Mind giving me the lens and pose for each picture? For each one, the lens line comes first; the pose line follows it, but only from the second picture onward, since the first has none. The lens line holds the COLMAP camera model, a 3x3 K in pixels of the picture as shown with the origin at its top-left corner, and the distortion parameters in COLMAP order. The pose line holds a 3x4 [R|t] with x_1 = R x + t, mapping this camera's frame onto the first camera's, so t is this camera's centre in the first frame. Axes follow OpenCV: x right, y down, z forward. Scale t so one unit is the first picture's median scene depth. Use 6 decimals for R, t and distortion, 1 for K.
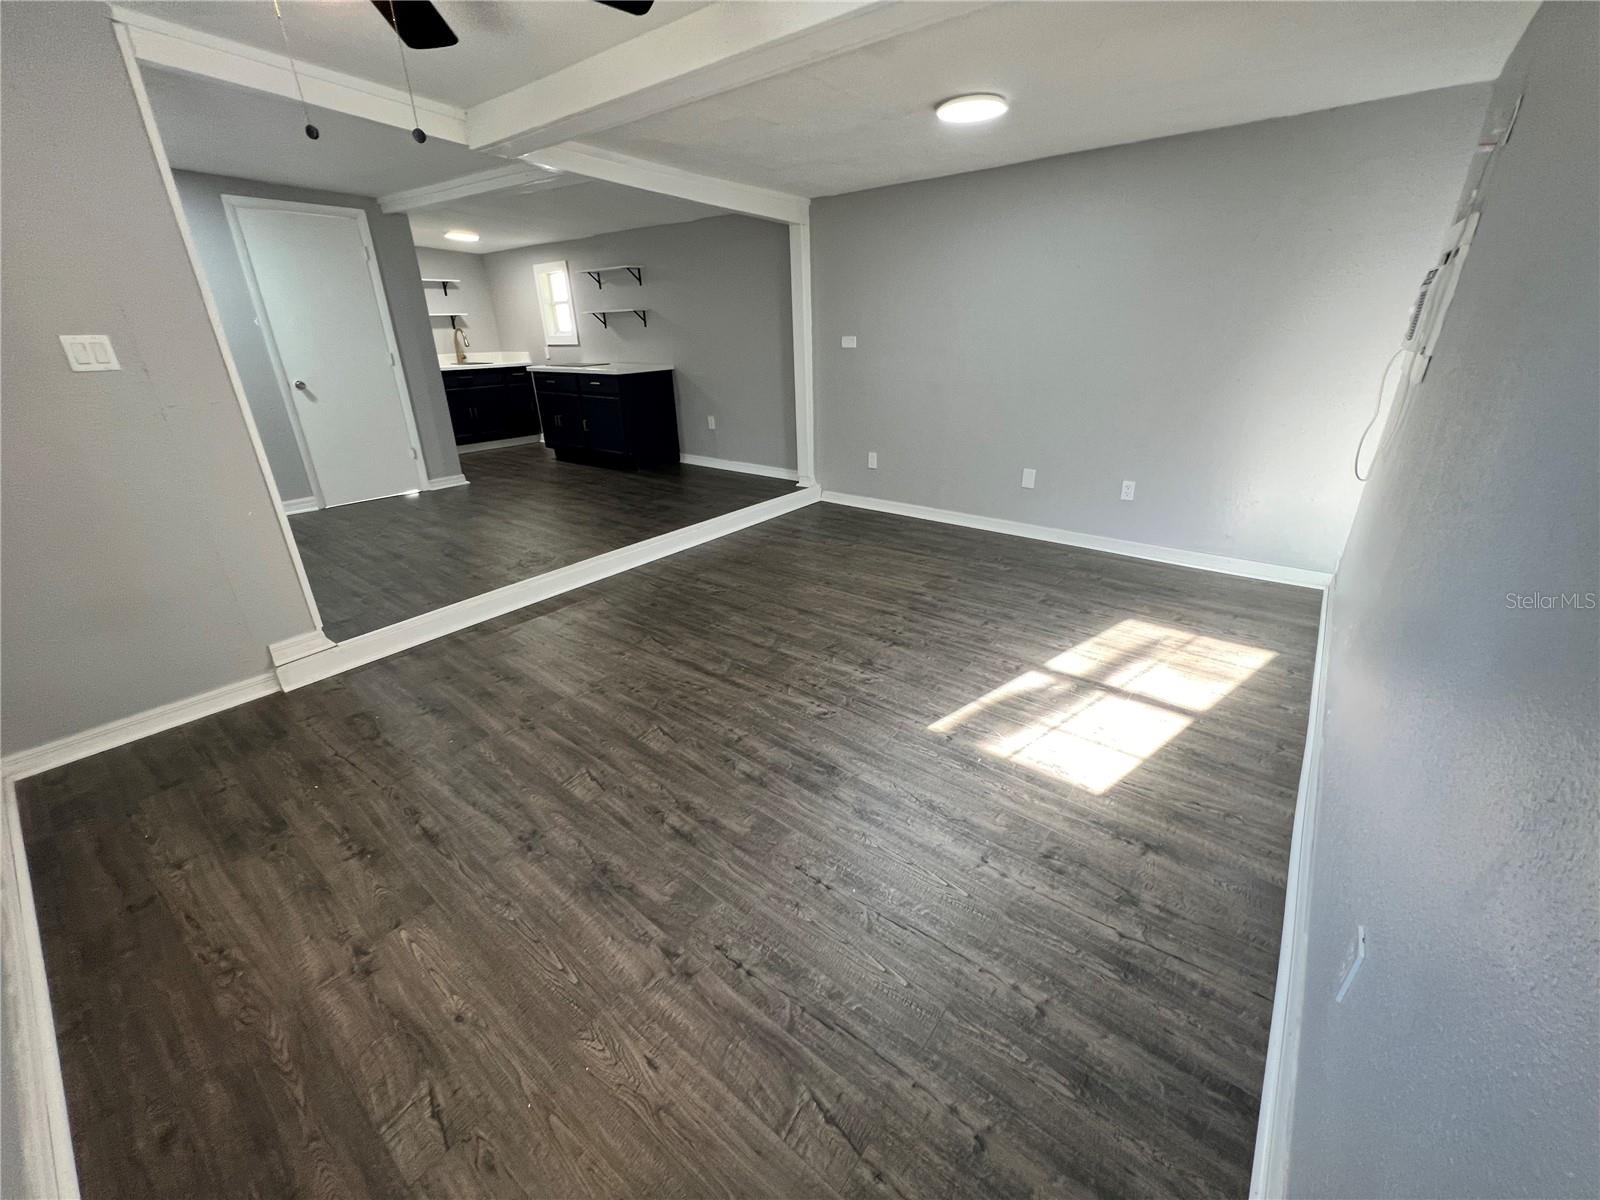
lens RADIAL K [[638.9, 0, 797.2], [0, 638.9, 592.9], [0, 0, 1]] dist [-0.001544, -0.000490]
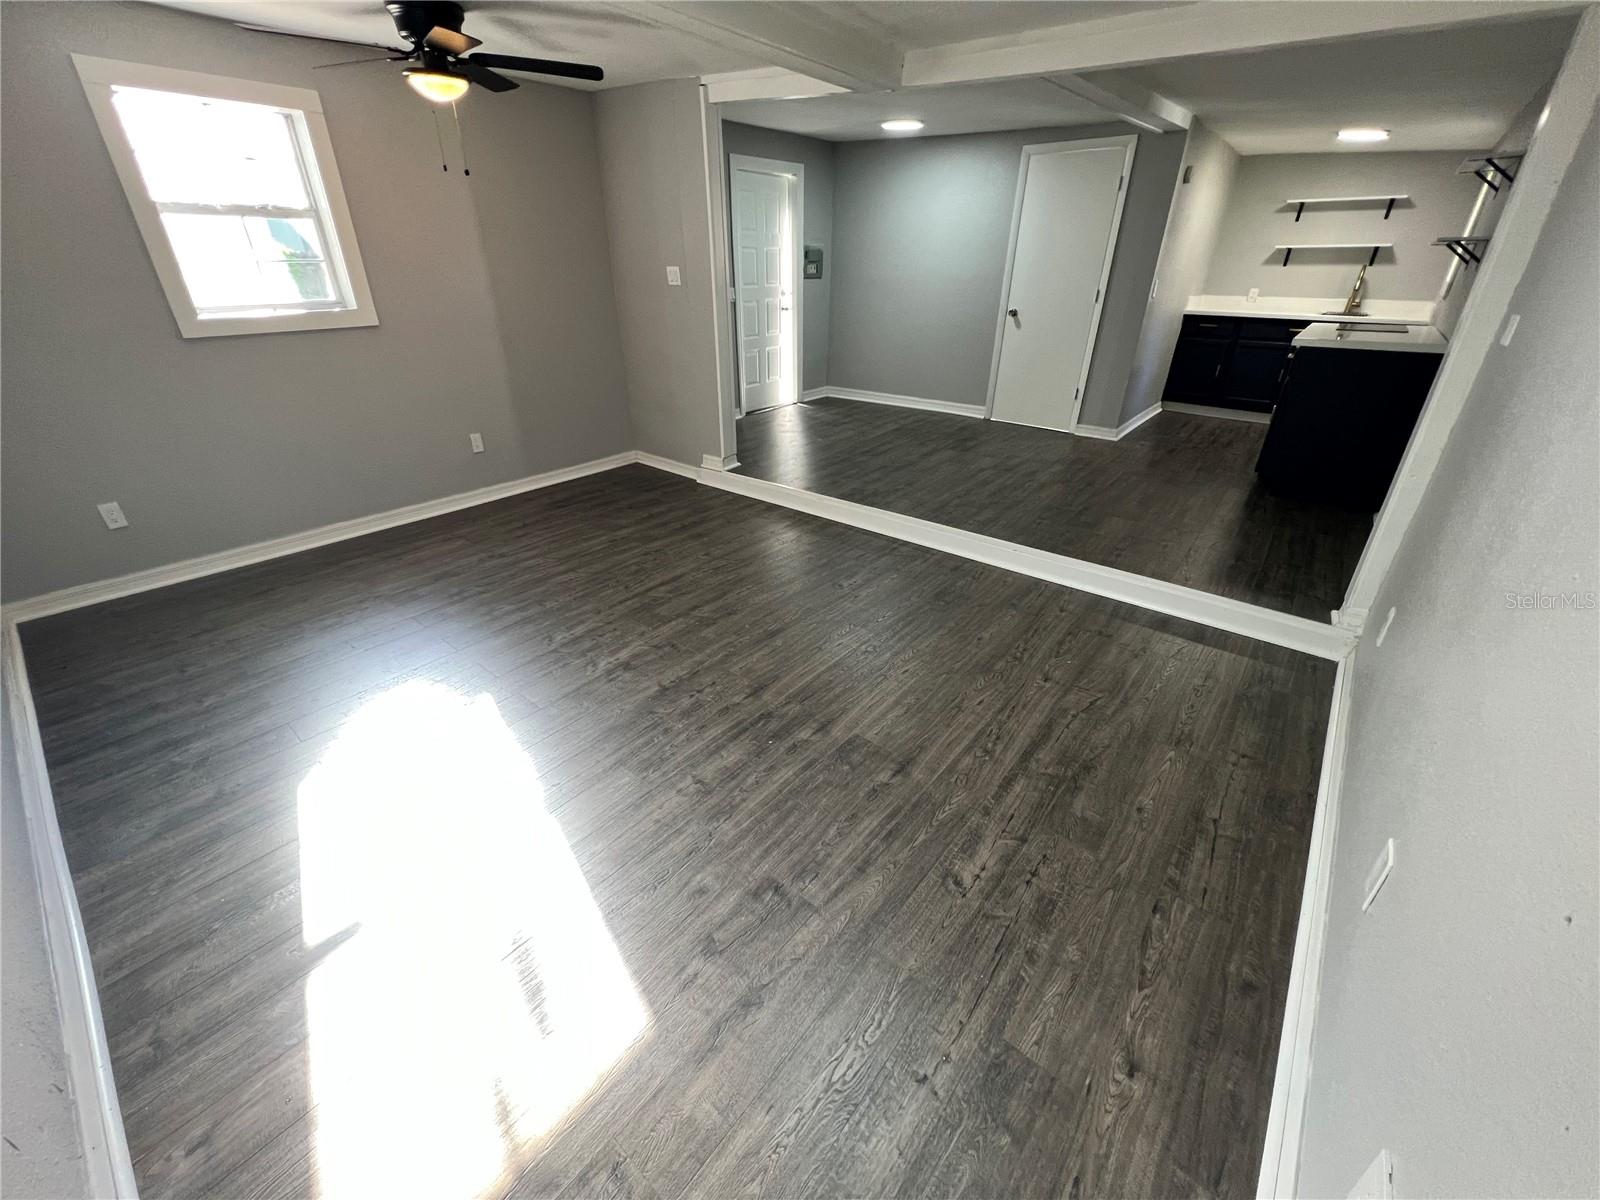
lens RADIAL K [[638.9, 0, 794.7], [0, 638.9, 600.2], [0, 0, 1]] dist [-0.001544, -0.000490]
pose [[-0.020818, 0.481815, -0.876025, 0.748002], [-0.388778, 0.803352, 0.451084, -0.407551], [0.921096, 0.349970, 0.170595, 0.913786]]
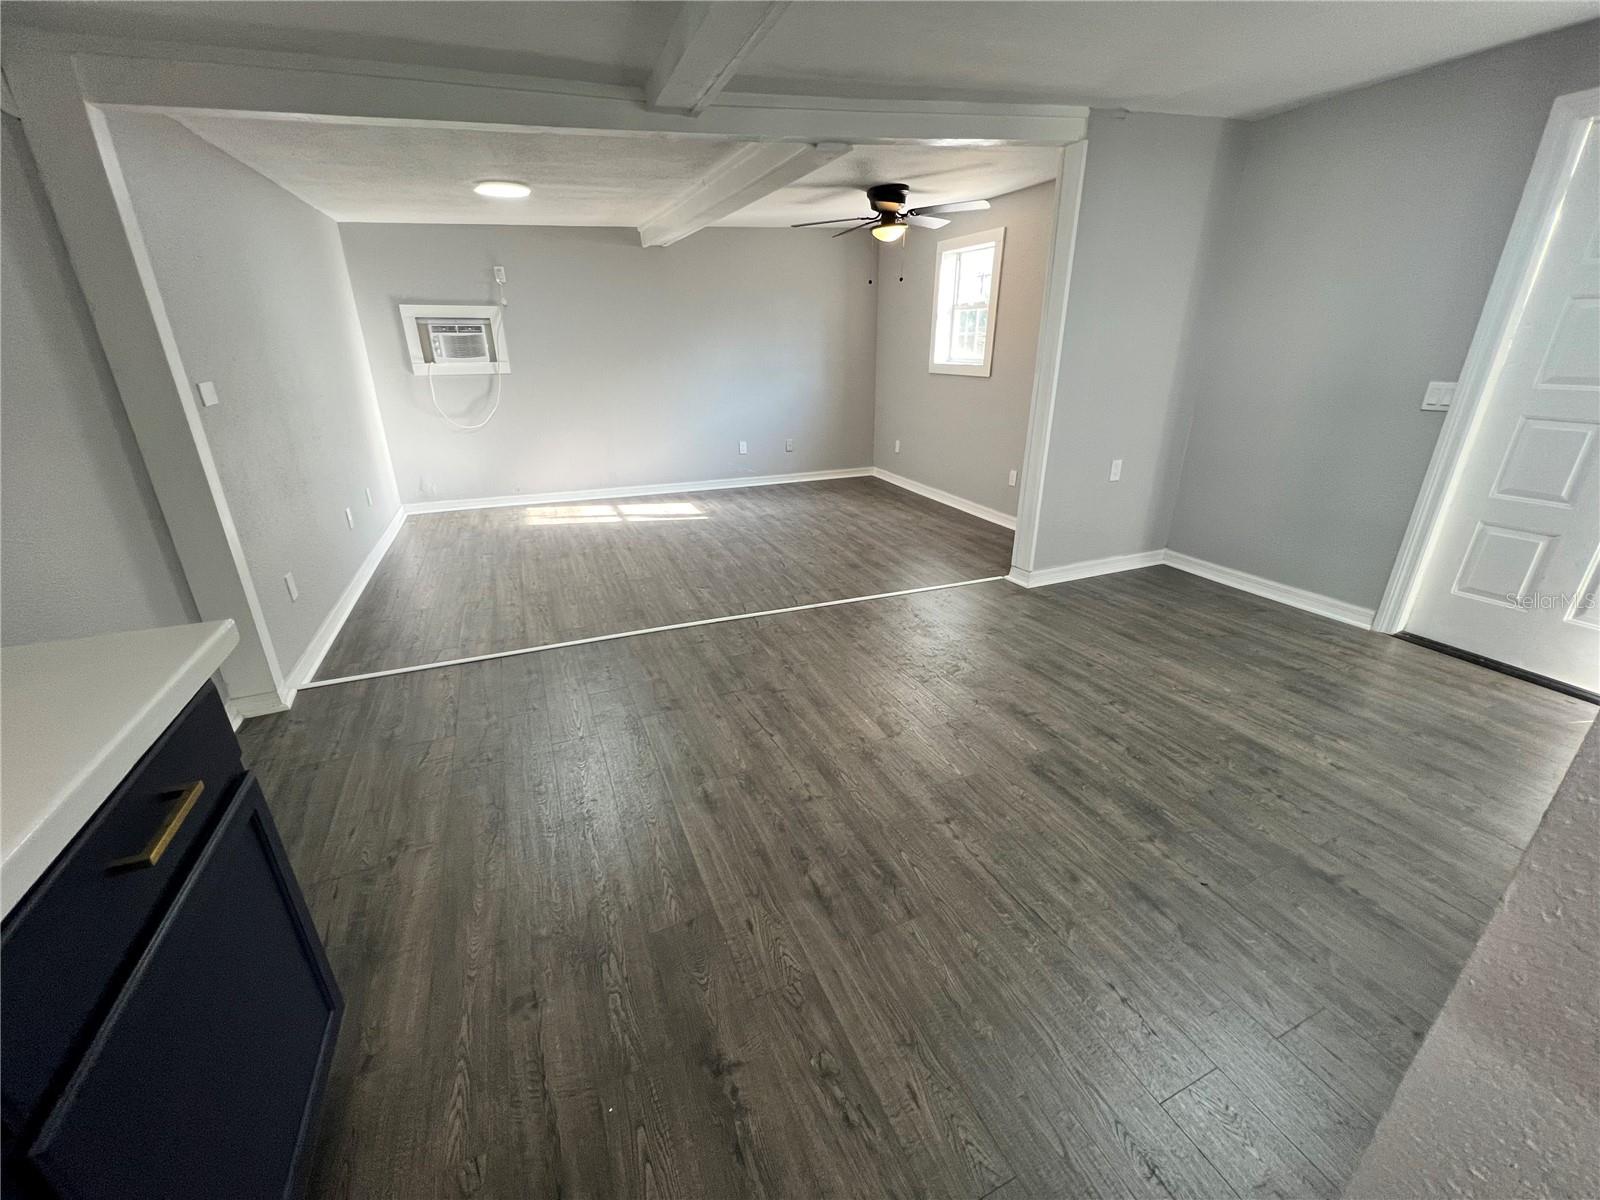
lens RADIAL K [[638.9, 0, 791.2], [0, 638.9, 605.1], [0, 0, 1]] dist [-0.001544, -0.000490]
pose [[-0.871951, -0.167384, 0.460092, -0.869242], [0.212080, 0.717866, 0.663091, -0.765494], [-0.441275, 0.675759, -0.590445, 1.823659]]
